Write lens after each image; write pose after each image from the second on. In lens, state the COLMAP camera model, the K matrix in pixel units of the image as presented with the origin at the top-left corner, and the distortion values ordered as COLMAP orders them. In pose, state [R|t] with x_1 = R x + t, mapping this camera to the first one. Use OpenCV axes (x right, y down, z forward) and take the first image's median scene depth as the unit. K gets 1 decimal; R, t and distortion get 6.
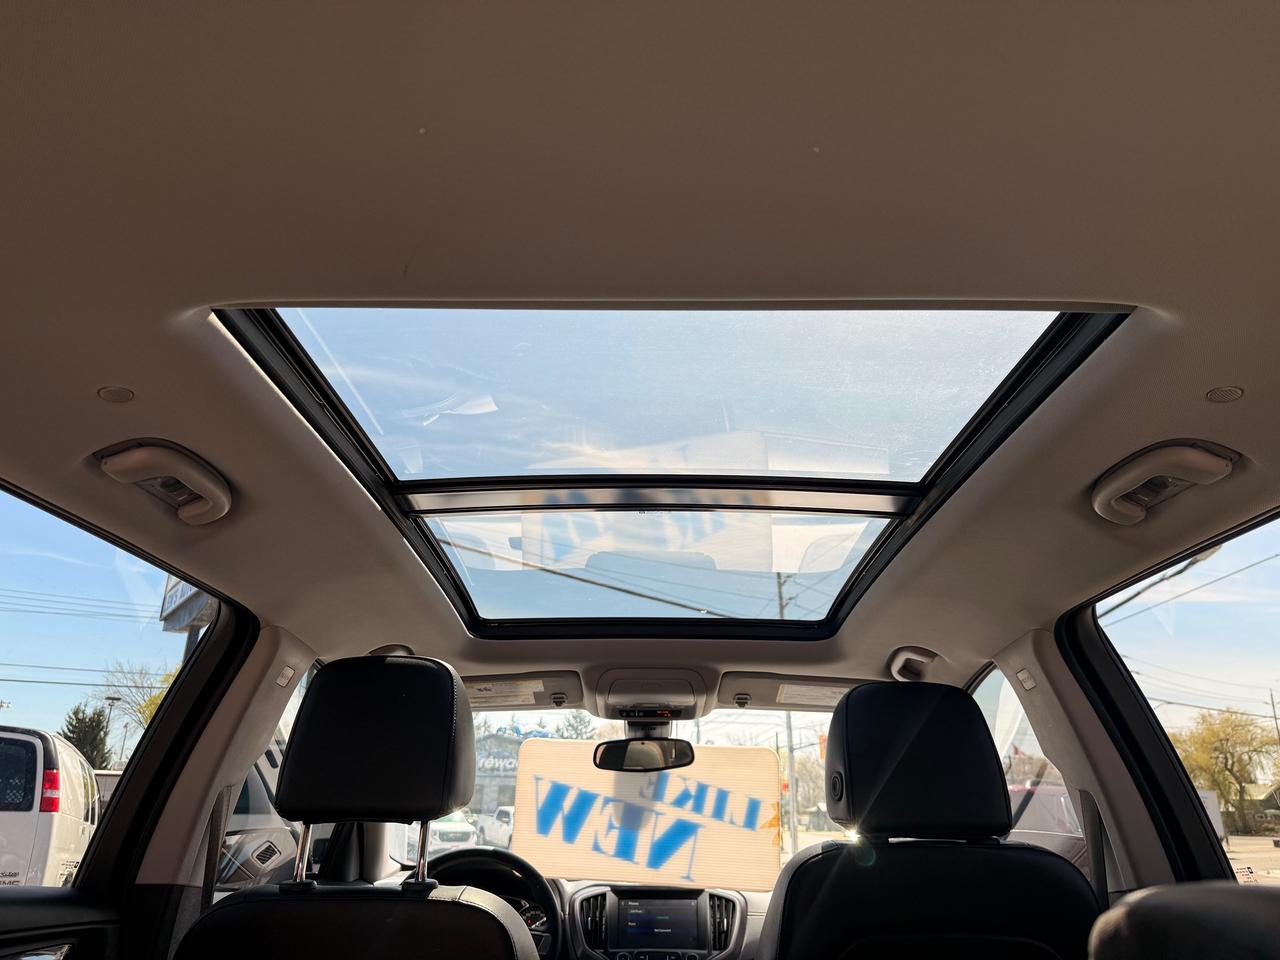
lens RADIAL K [[922.6, 0, 637.0], [0, 922.6, 482.9], [0, 0, 1]] dist [0.075801, -0.120980]
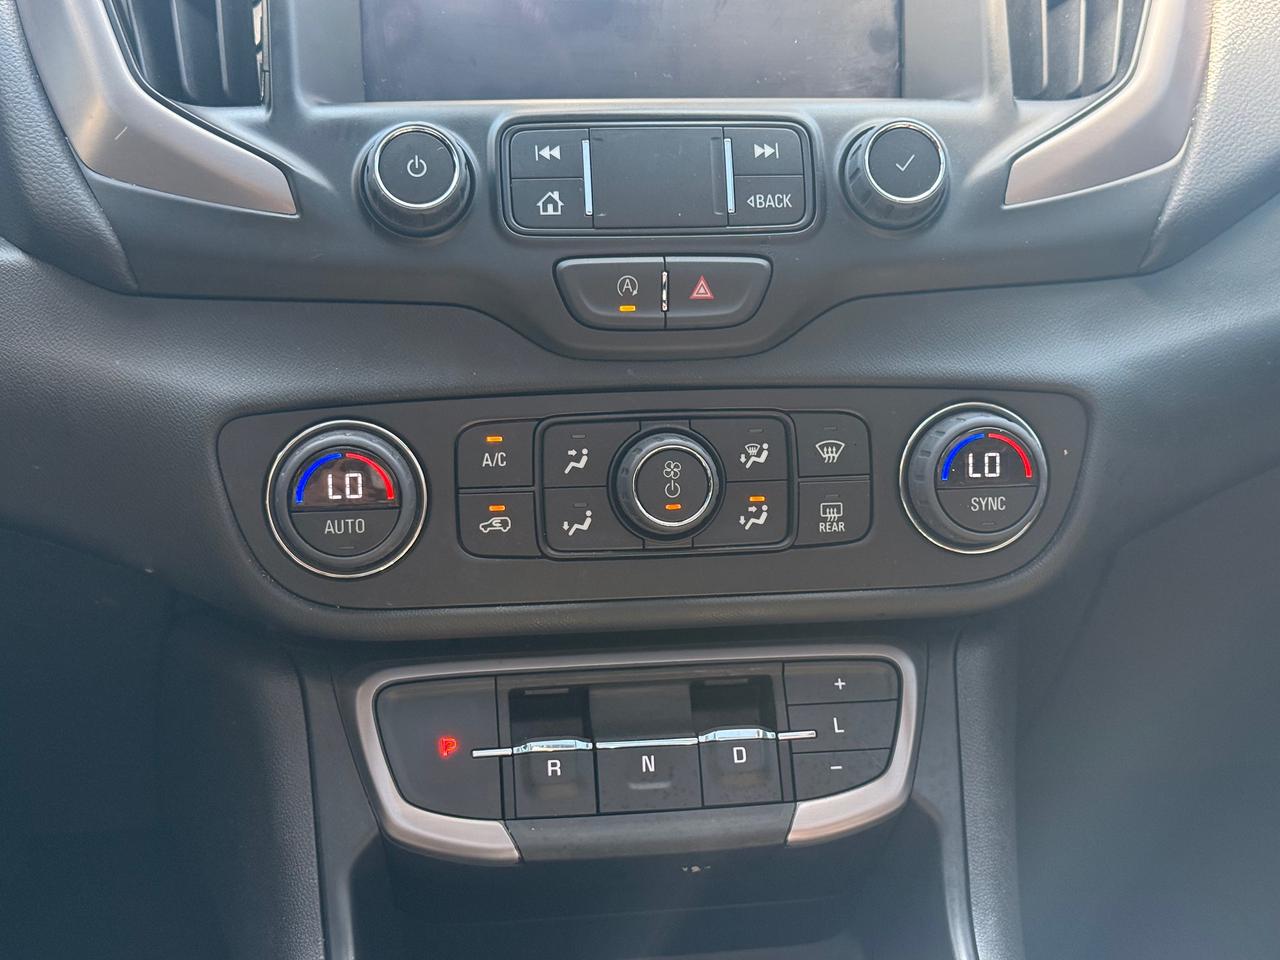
lens RADIAL K [[1840.2, 0, 635.8], [0, 1840.2, 484.3], [0, 0, 1]] dist [0.176877, -0.396821]
pose [[0.987080, -0.047109, 0.153149, -0.026086], [-0.053125, 0.805518, 0.590185, 0.366294], [-0.151167, -0.590695, 0.792608, 0.713904]]
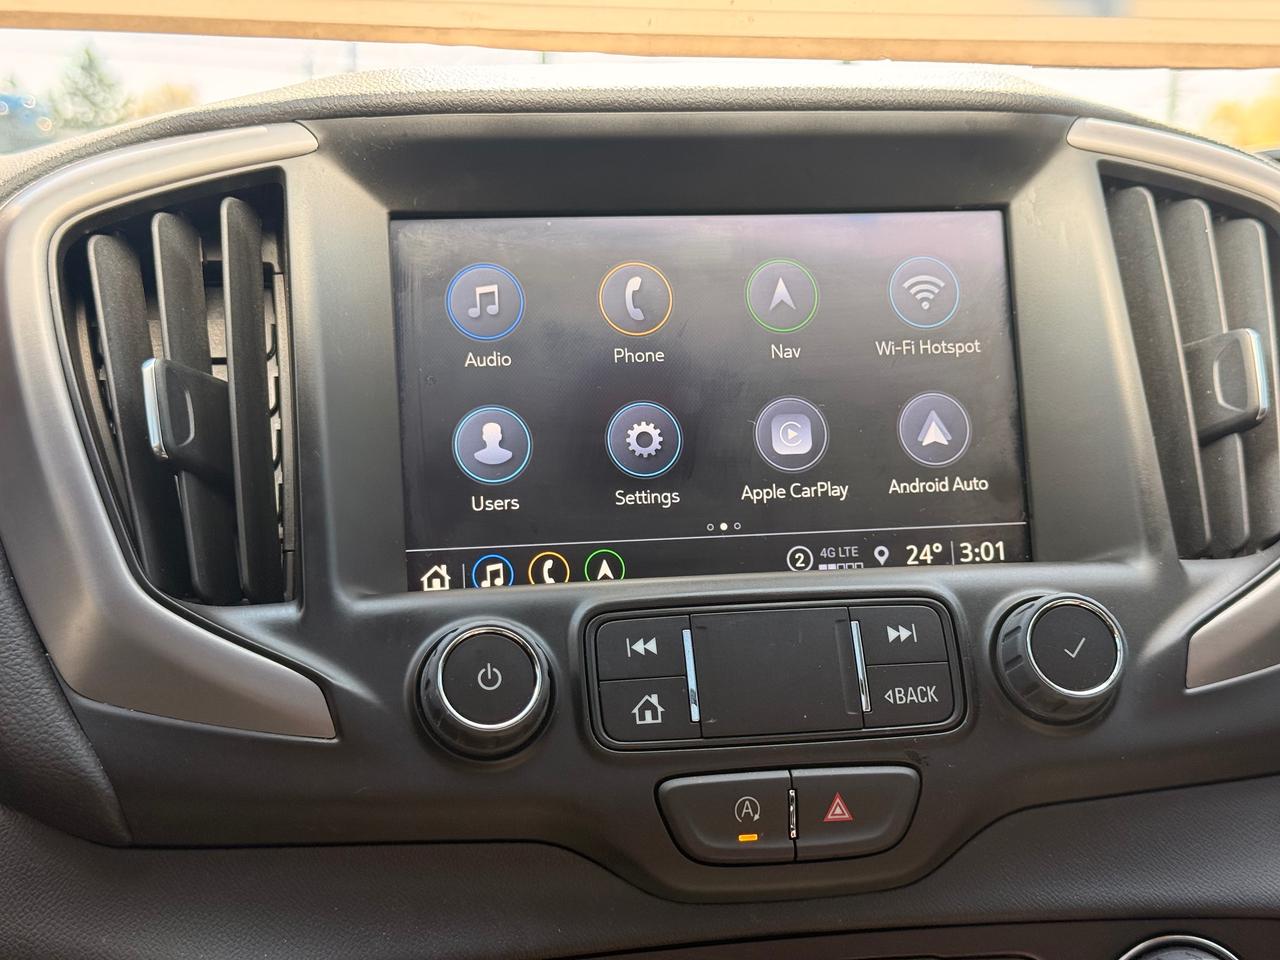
lens RADIAL K [[1840.2, 0, 635.8], [0, 1840.2, 484.3], [0, 0, 1]] dist [0.176877, -0.396821]
pose [[0.977075, -0.045135, 0.208054, -0.040707], [-0.051451, 0.898237, 0.436490, 0.373627], [-0.206583, -0.437188, 0.875323, 0.773508]]
